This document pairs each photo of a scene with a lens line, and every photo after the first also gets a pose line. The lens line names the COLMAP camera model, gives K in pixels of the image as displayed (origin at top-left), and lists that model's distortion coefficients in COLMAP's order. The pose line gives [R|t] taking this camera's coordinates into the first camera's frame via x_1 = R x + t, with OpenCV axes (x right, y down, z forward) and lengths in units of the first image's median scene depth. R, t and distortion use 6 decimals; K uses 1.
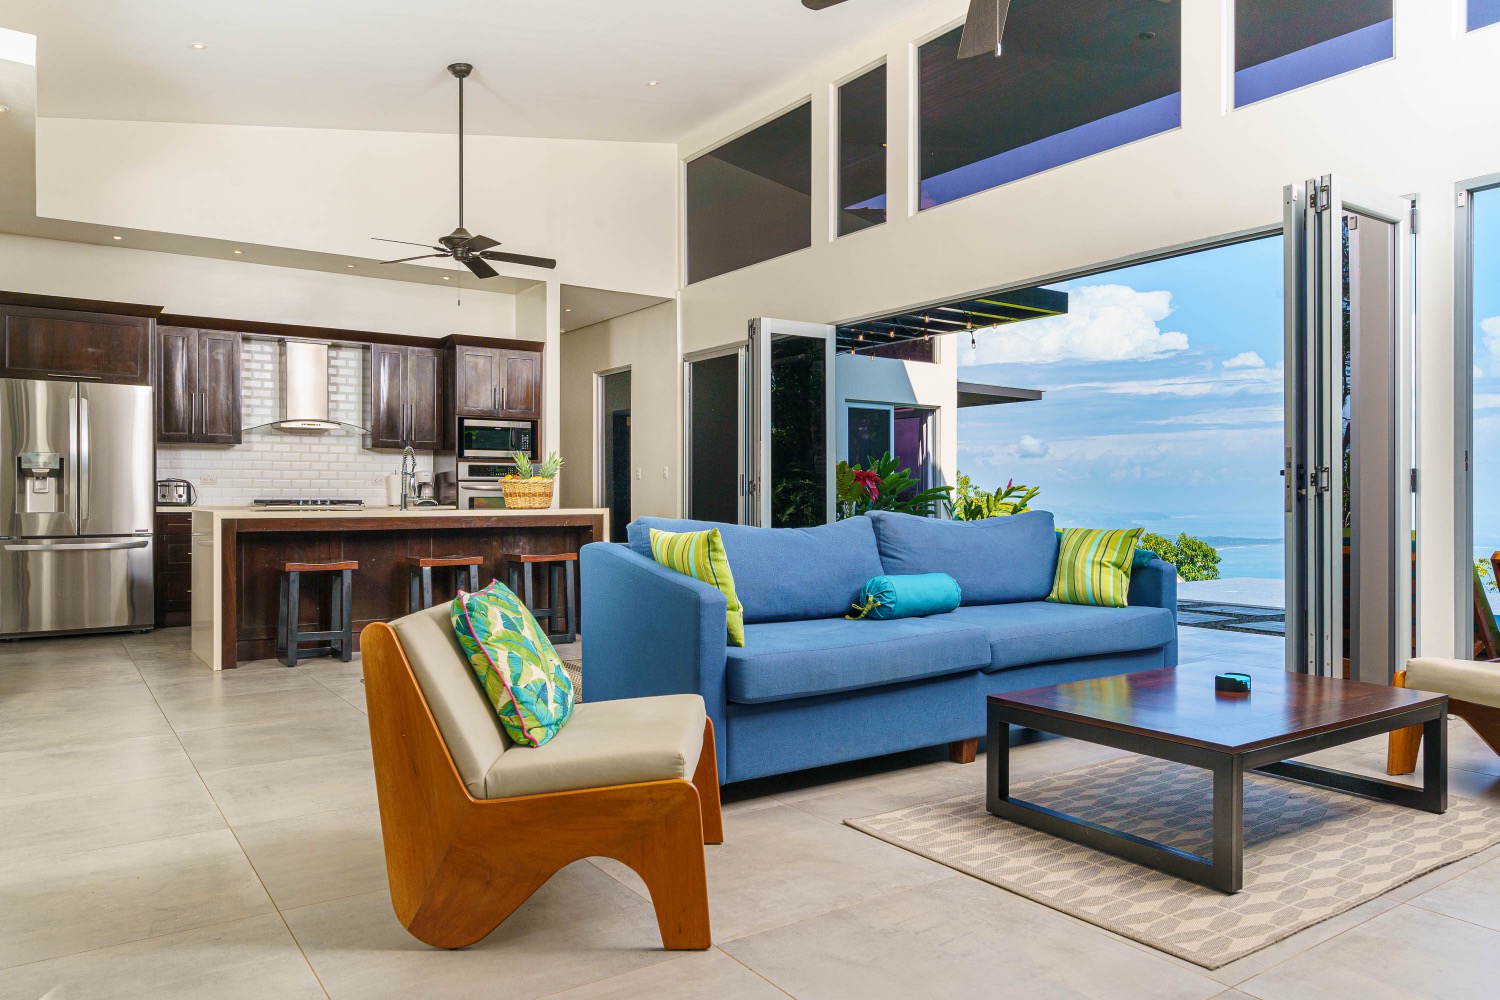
lens RADIAL K [[1049.5, 0, 758.5], [0, 1049.5, 481.4], [0, 0, 1]] dist [-0.040527, 0.036691]
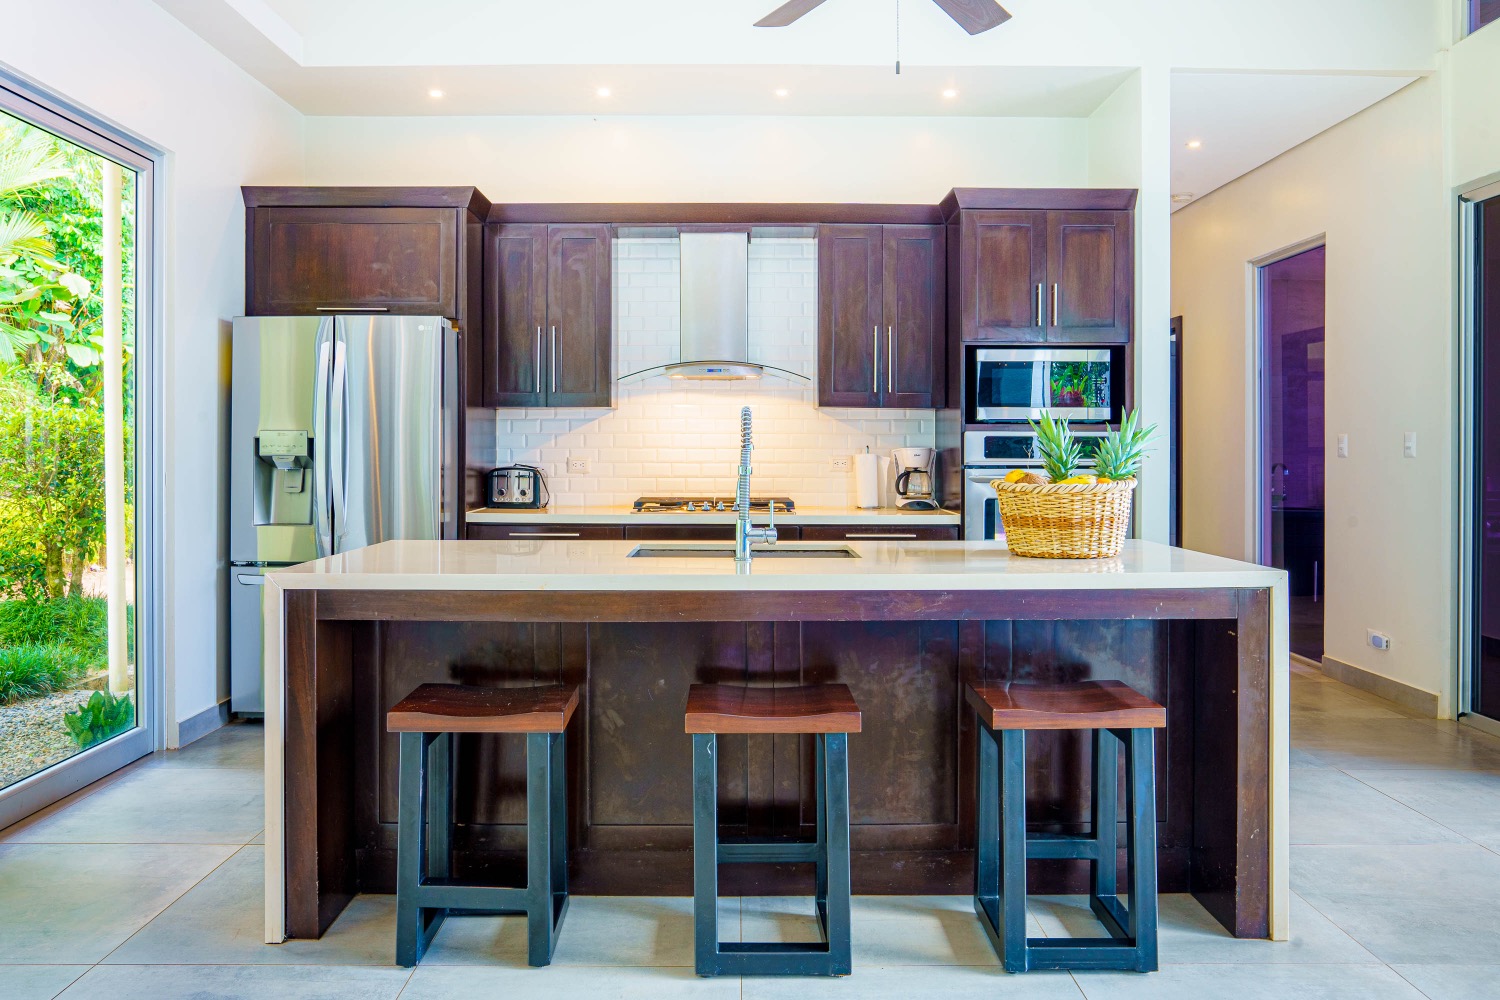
lens RADIAL K [[1055.5, 0, 735.5], [0, 1055.5, 456.9], [0, 0, 1]] dist [-0.015995, -0.000323]
pose [[0.818976, 0.002404, -0.573823, -0.076066], [0.009907, 0.999783, 0.018329, -0.016096], [0.573742, -0.020696, 0.818775, 0.495244]]
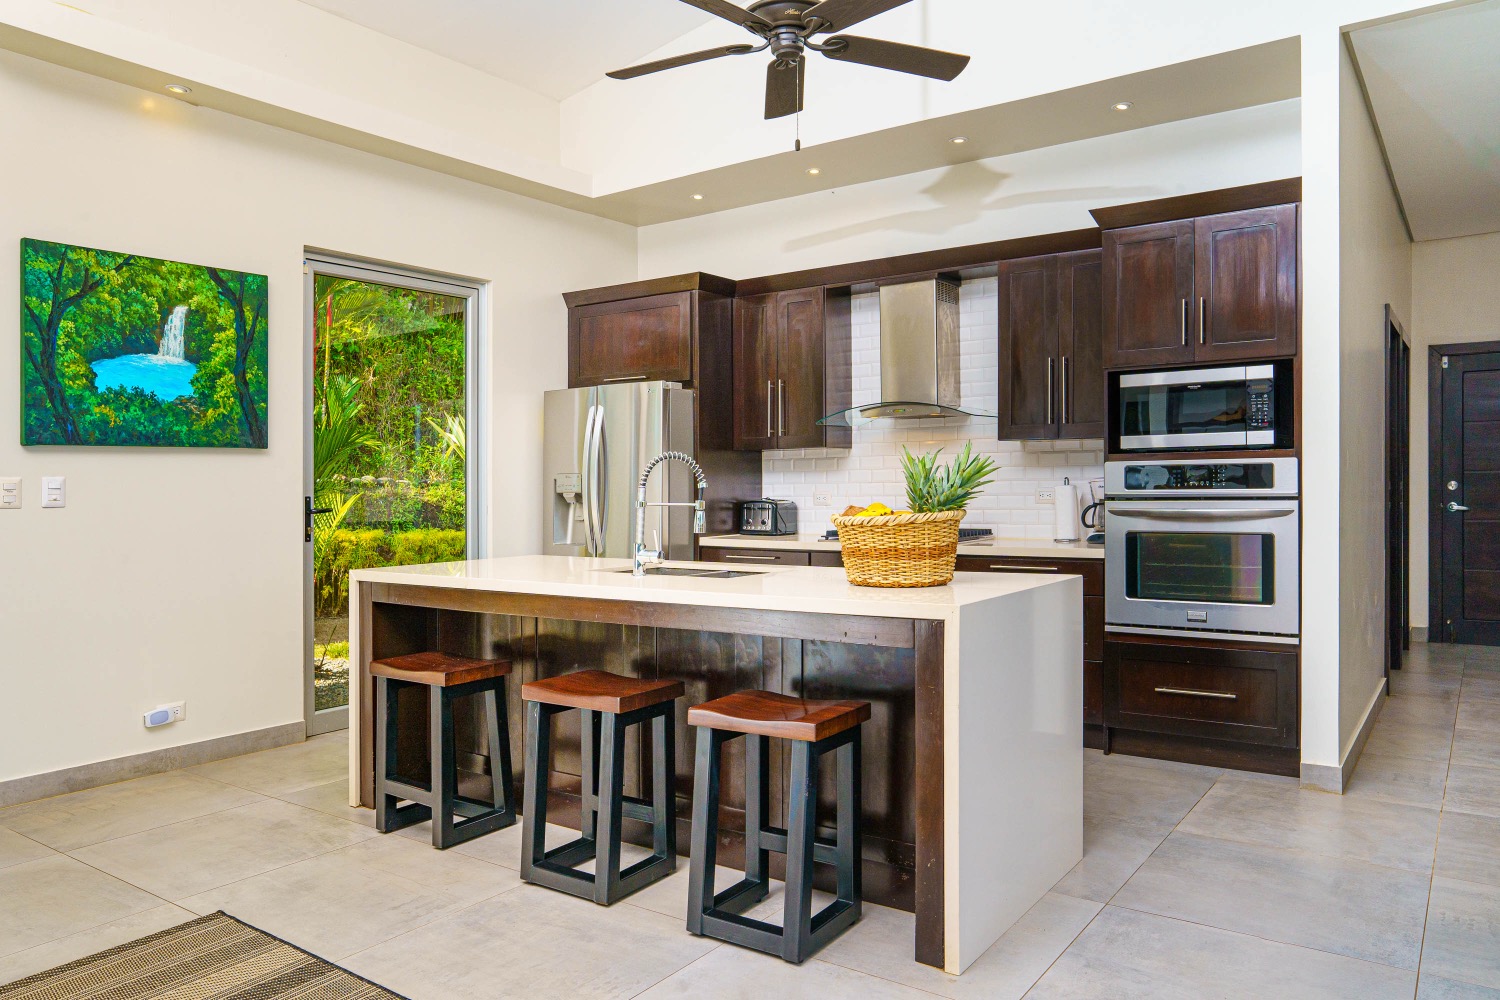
lens RADIAL K [[1049.5, 0, 758.5], [0, 1049.5, 481.4], [0, 0, 1]] dist [-0.040527, 0.036691]
pose [[0.340601, -0.010094, -0.940154, 0.130351], [0.029065, 0.999577, -0.000203, -0.013477], [0.939759, -0.027257, 0.340750, 0.666861]]
